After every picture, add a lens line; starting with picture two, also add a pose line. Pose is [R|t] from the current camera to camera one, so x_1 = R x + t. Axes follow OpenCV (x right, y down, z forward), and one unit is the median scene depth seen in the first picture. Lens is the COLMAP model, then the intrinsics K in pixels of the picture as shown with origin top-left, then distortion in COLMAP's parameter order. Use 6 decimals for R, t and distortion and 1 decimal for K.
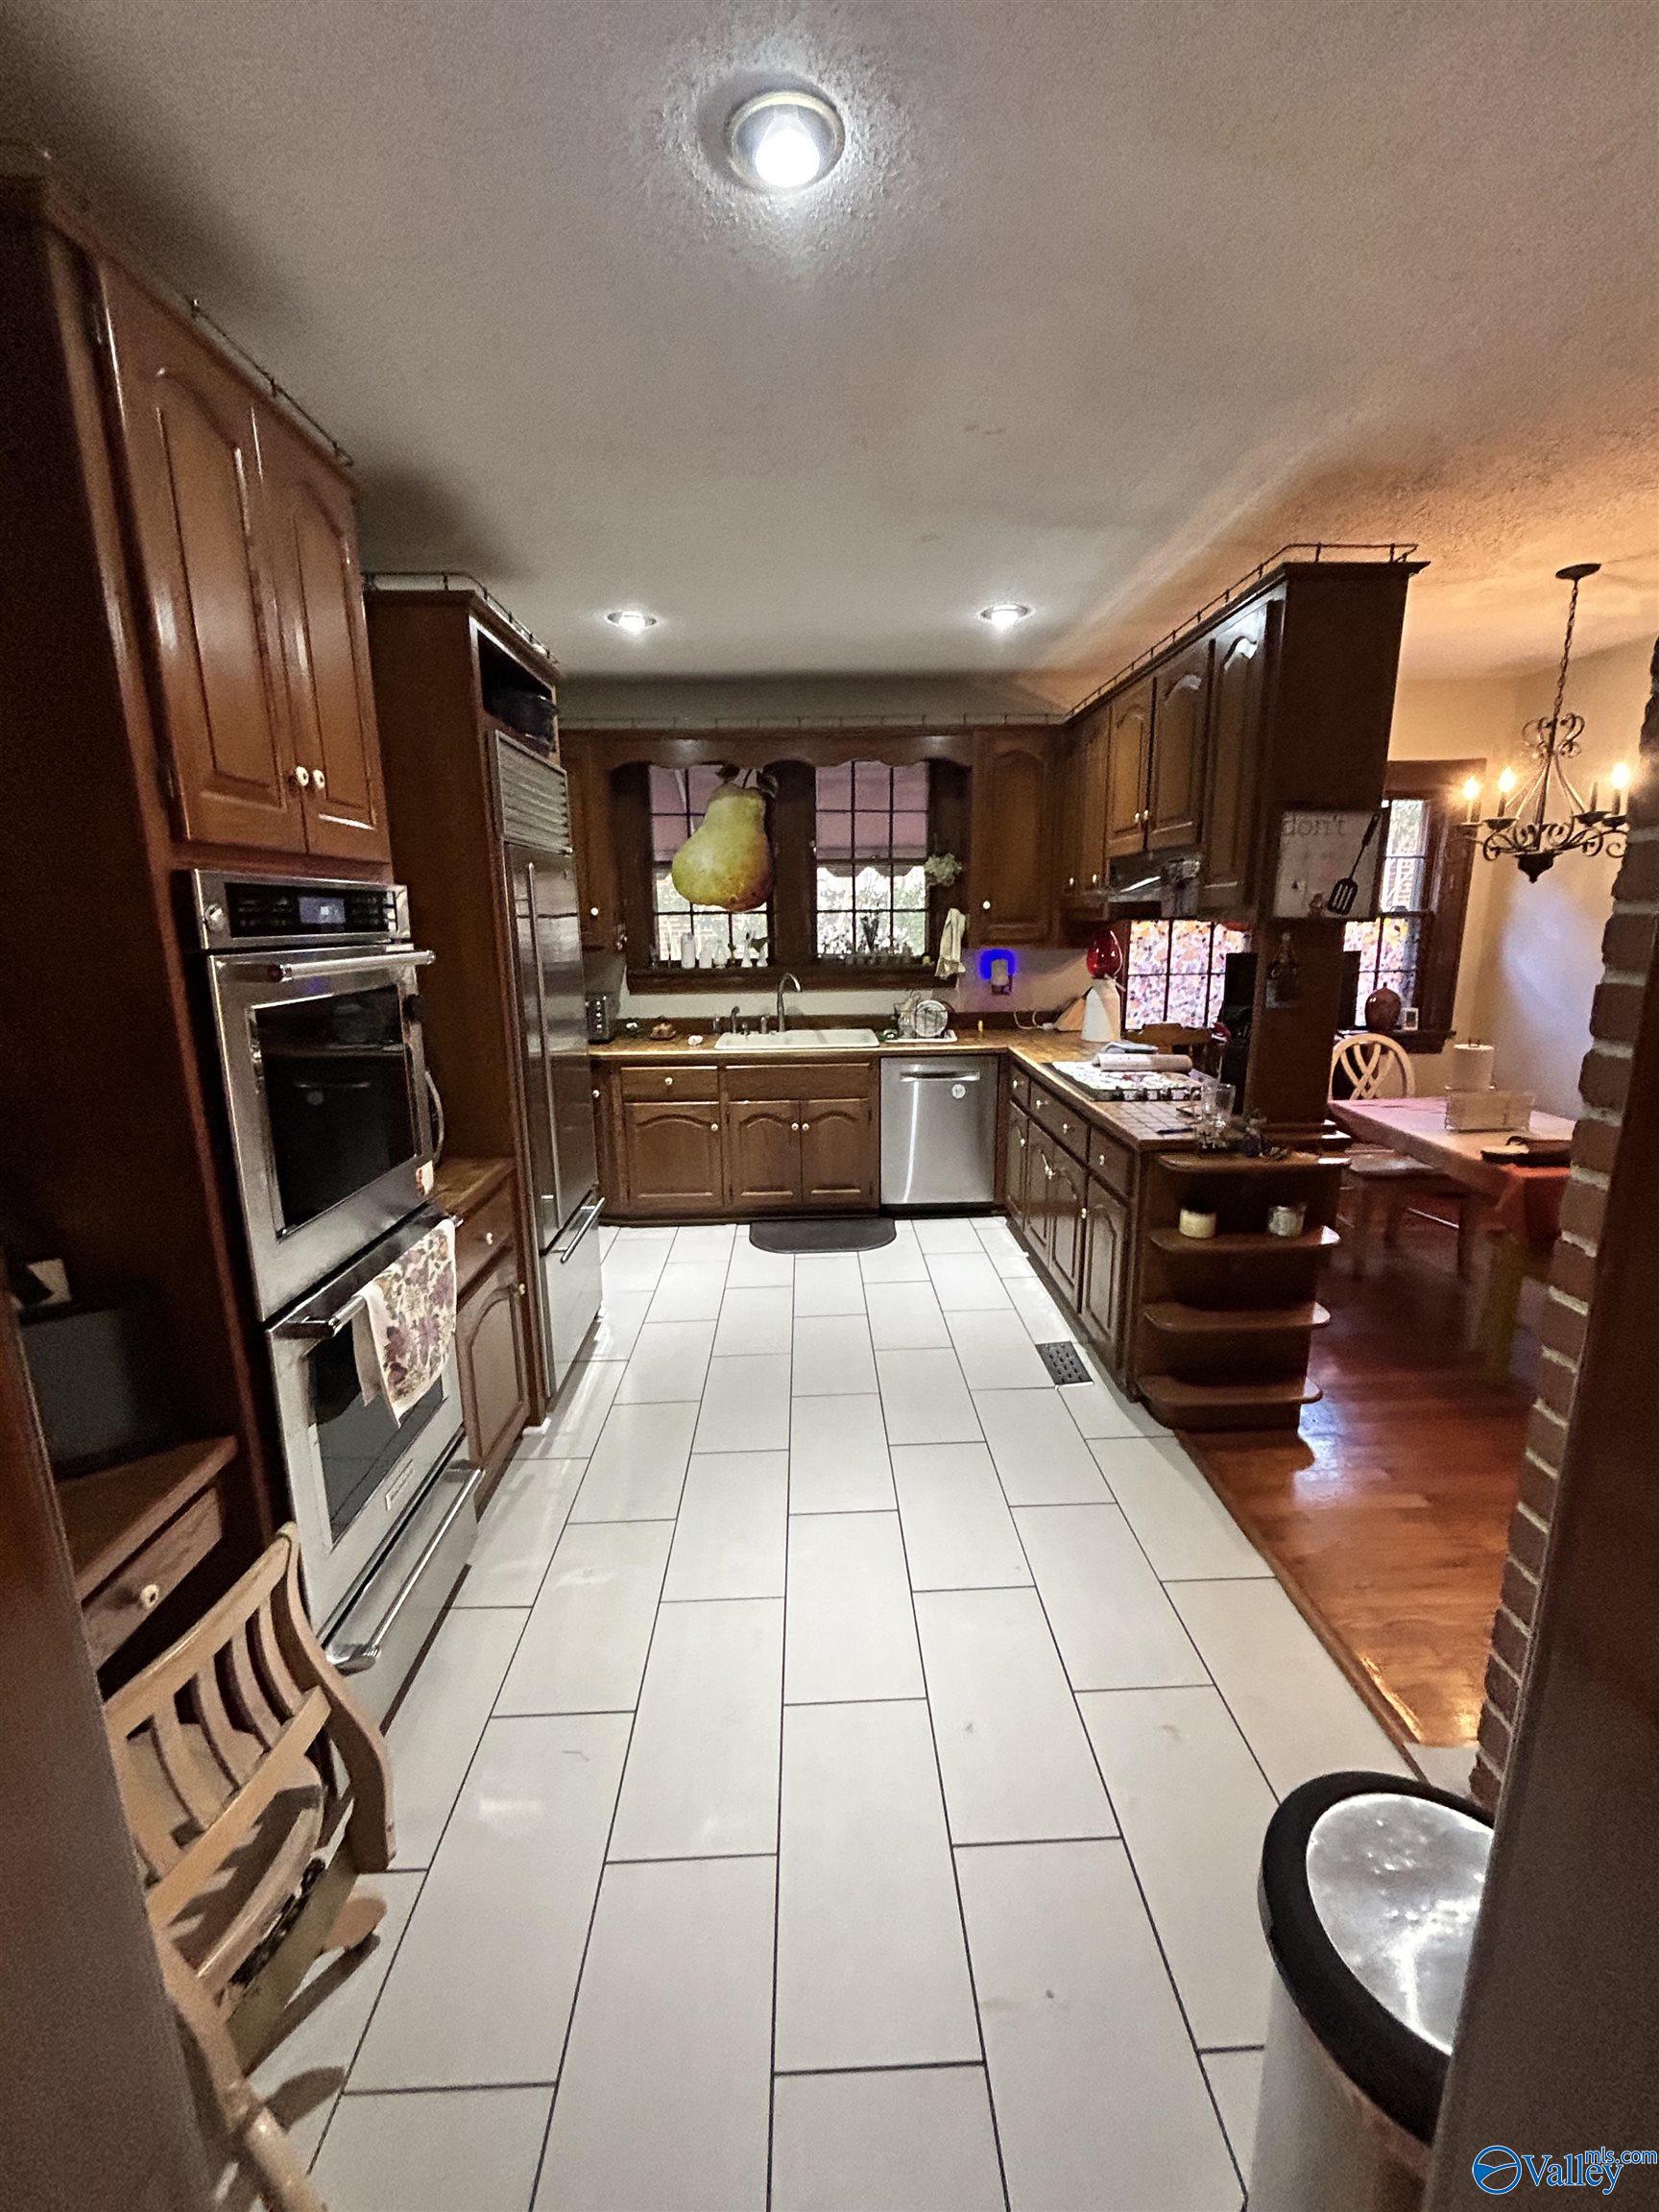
lens RADIAL K [[896.9, 0, 832.5], [0, 896.9, 1106.4], [0, 0, 1]] dist [-0.001806, -0.000360]
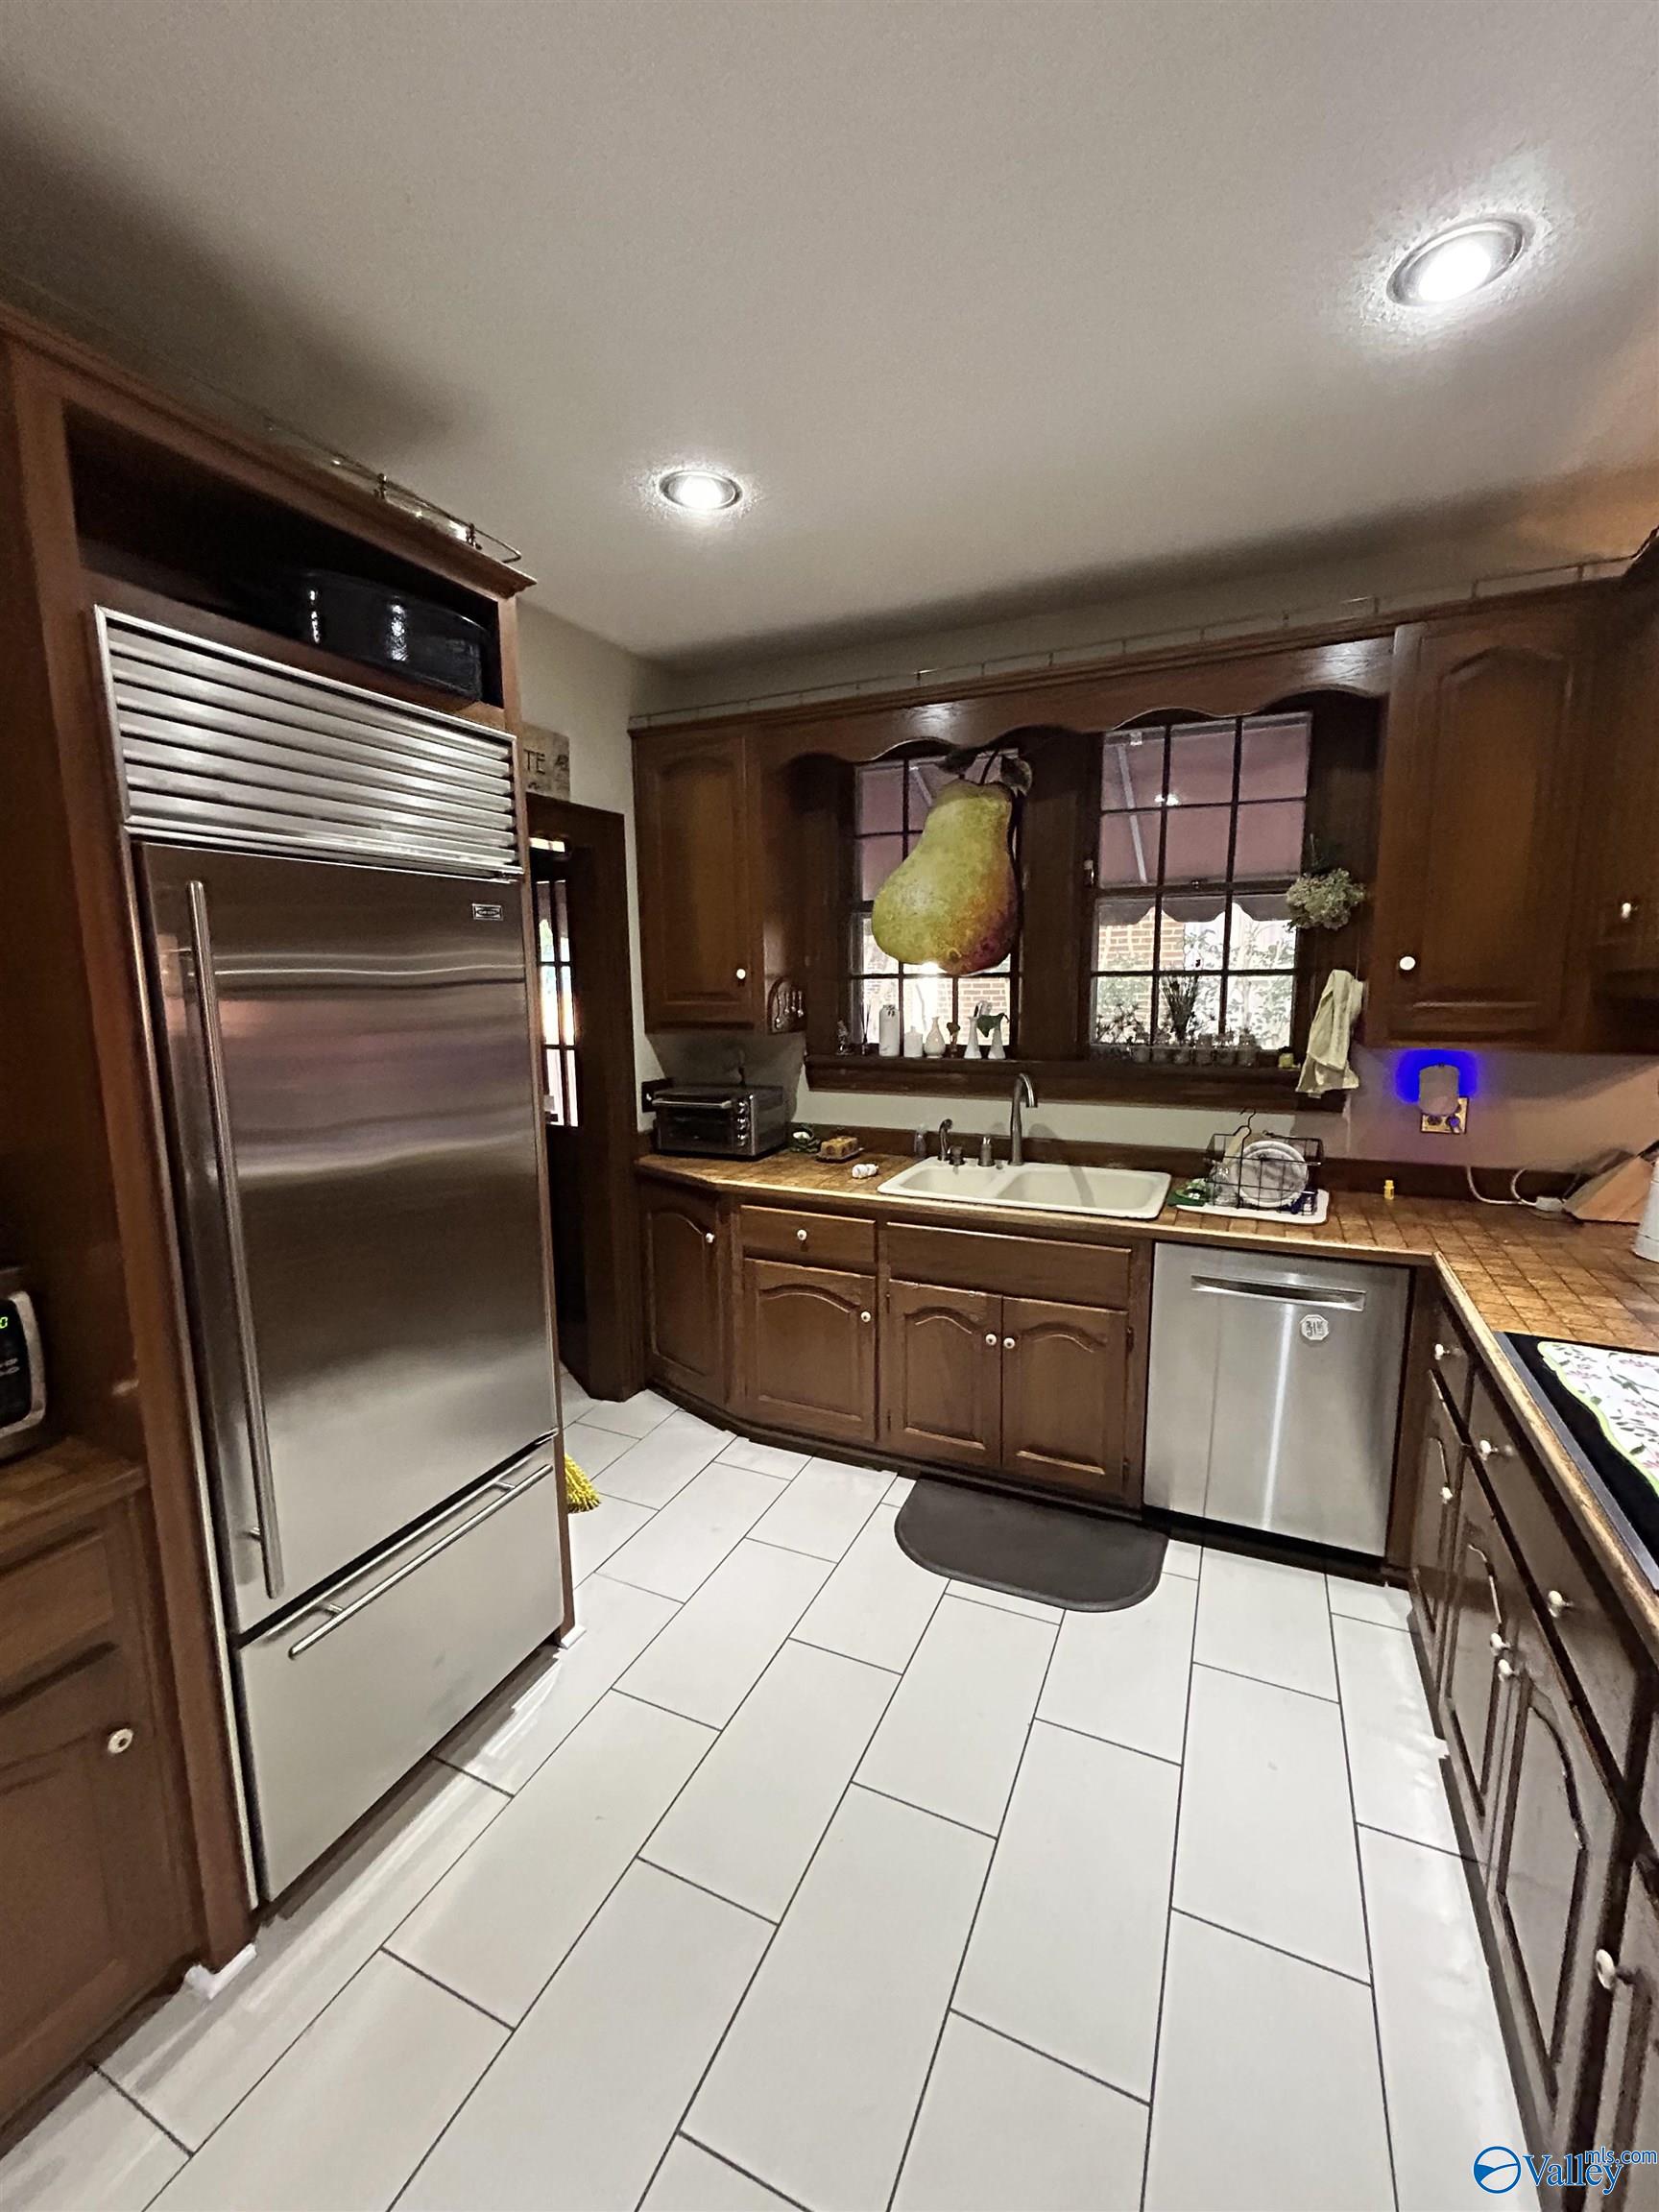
lens RADIAL K [[896.9, 0, 833.8], [0, 896.9, 1105.8], [0, 0, 1]] dist [-0.001806, -0.000360]
pose [[0.894013, 0.069395, -0.442634, 0.104721], [-0.097884, 0.994319, -0.041815, -0.085990], [0.437218, 0.080710, 0.895727, 0.386226]]
